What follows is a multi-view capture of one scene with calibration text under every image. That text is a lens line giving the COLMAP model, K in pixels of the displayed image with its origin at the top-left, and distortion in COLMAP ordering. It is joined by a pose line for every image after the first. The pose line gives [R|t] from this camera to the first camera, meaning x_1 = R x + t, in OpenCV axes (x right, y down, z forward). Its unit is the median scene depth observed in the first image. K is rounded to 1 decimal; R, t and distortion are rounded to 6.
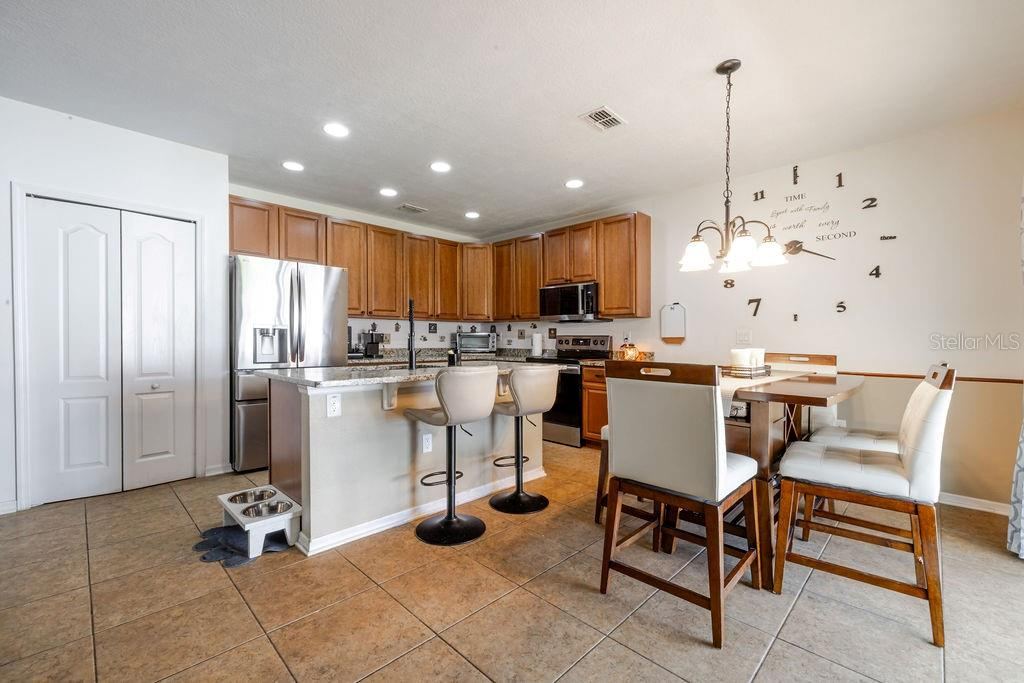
lens RADIAL K [[435.1, 0, 510.6], [0, 435.1, 341.7], [0, 0, 1]] dist [0.003572, 0.000358]
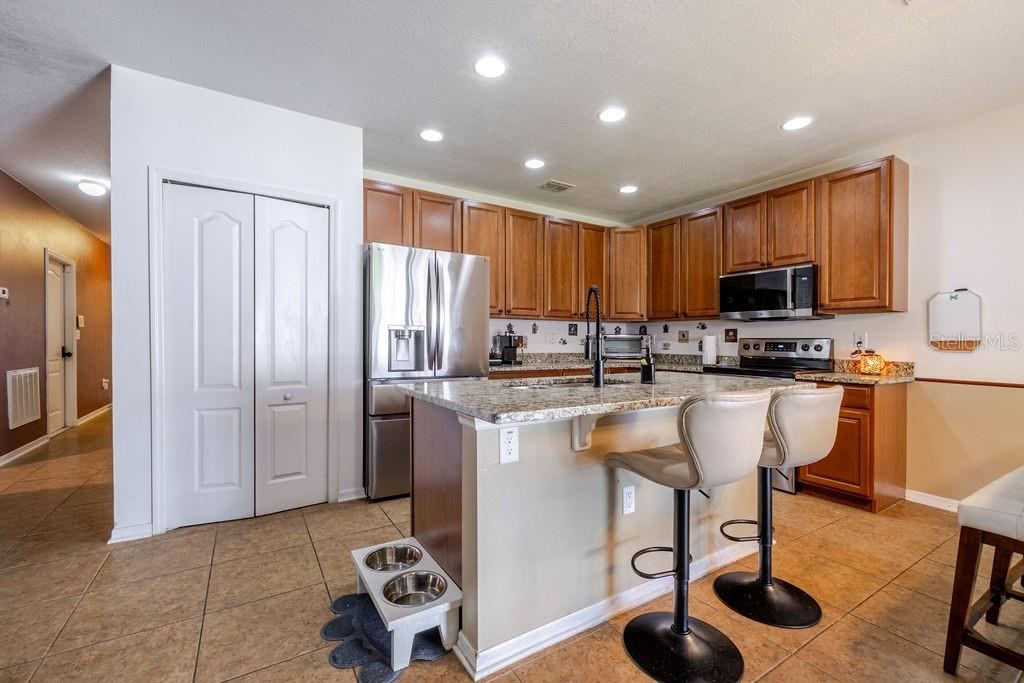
lens RADIAL K [[435.1, 0, 507.4], [0, 435.1, 343.9], [0, 0, 1]] dist [0.003572, 0.000358]
pose [[0.970580, 0.002567, -0.240765, -0.159314], [-0.002943, 0.999995, -0.001201, -0.002929], [0.240760, 0.001874, 0.970583, 0.231628]]
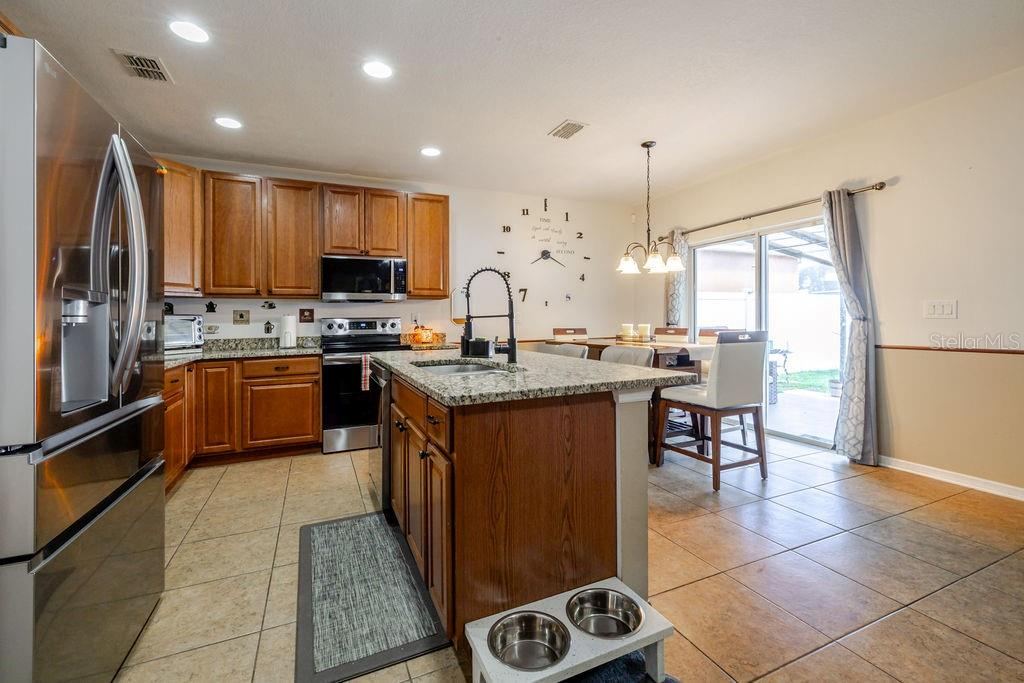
lens RADIAL K [[435.1, 0, 527.3], [0, 435.1, 316.6], [0, 0, 1]] dist [0.003572, 0.000358]
pose [[0.353941, -0.005823, 0.935250, -0.738001], [0.022299, 0.999749, -0.002214, -0.010692], [-0.935002, 0.021639, 0.353982, 0.567494]]
